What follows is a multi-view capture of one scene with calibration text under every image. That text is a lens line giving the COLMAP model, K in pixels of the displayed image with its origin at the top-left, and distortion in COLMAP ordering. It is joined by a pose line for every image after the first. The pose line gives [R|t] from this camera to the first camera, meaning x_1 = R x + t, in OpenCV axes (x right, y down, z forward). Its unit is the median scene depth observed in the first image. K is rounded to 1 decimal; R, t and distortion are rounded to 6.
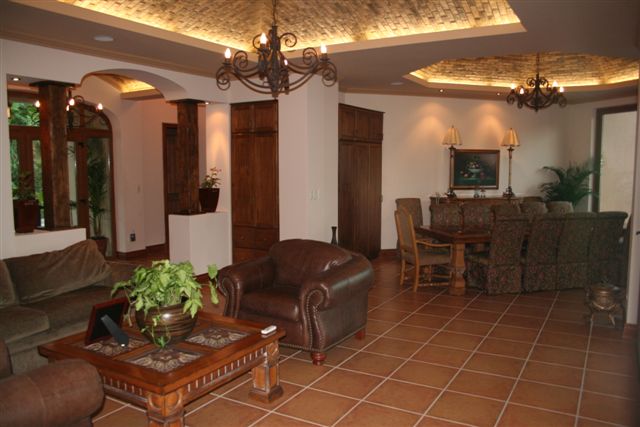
lens RADIAL K [[531.3, 0, 319.6], [0, 531.3, 214.0], [0, 0, 1]] dist [-0.124990, 0.105502]
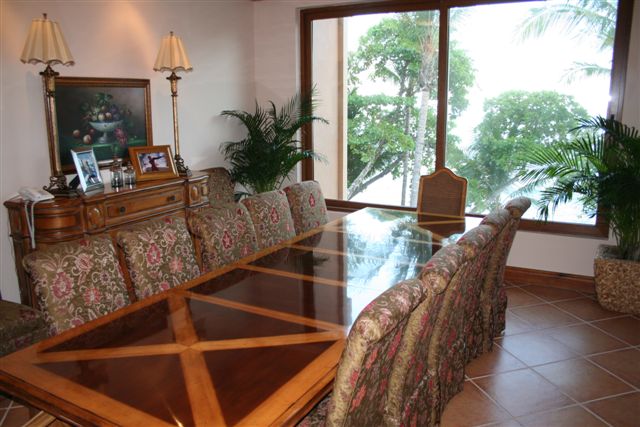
lens RADIAL K [[531.3, 0, 320.7], [0, 531.3, 214.2], [0, 0, 1]] dist [-0.124990, 0.105502]
pose [[0.686254, -0.155681, 0.710506, 0.098661], [0.069632, 0.986401, 0.148879, -0.061984], [-0.724021, -0.052695, 0.687762, 0.565674]]
